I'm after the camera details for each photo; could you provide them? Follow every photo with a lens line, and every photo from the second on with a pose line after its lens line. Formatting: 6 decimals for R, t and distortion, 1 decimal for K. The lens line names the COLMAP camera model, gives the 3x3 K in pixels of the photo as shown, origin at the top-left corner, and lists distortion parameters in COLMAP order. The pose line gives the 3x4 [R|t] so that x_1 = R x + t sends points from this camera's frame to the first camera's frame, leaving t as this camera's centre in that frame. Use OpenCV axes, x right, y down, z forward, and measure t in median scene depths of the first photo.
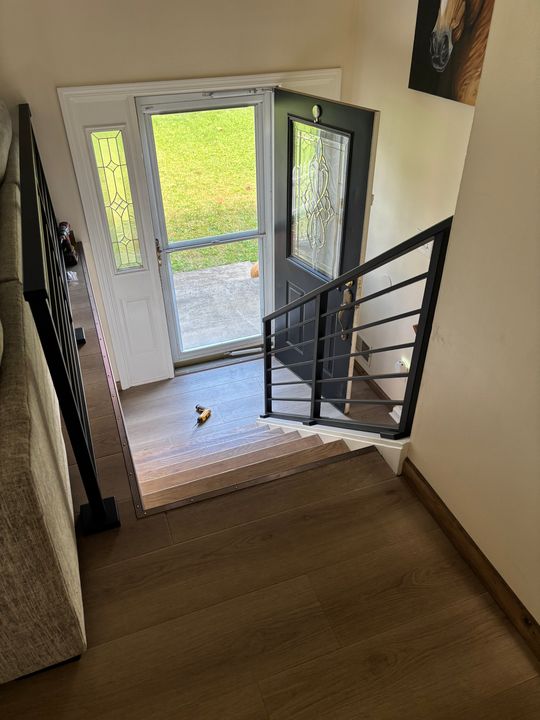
lens RADIAL K [[532.3, 0, 267.6], [0, 532.3, 363.3], [0, 0, 1]] dist [0.042728, -0.049077]
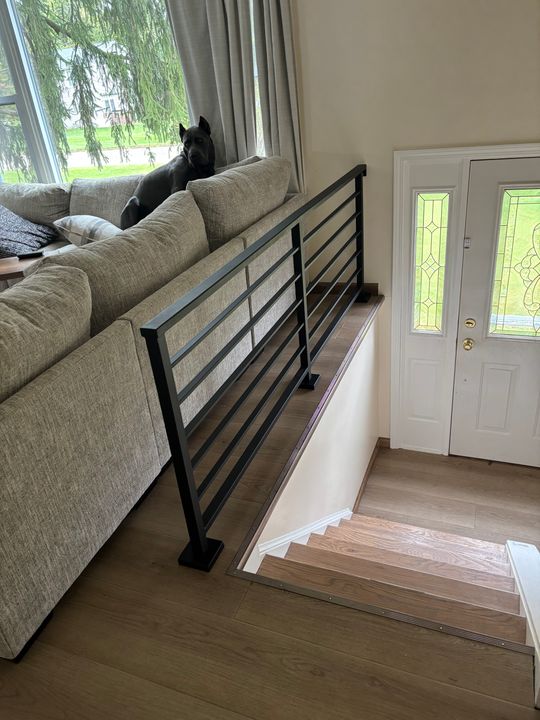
lens RADIAL K [[532.3, 0, 267.6], [0, 532.3, 363.3], [0, 0, 1]] dist [0.042728, -0.049077]
pose [[0.742304, 0.257645, -0.618550, 0.150231], [-0.312726, 0.949627, 0.020255, -0.056254], [0.592610, 0.178401, 0.785485, 0.095328]]
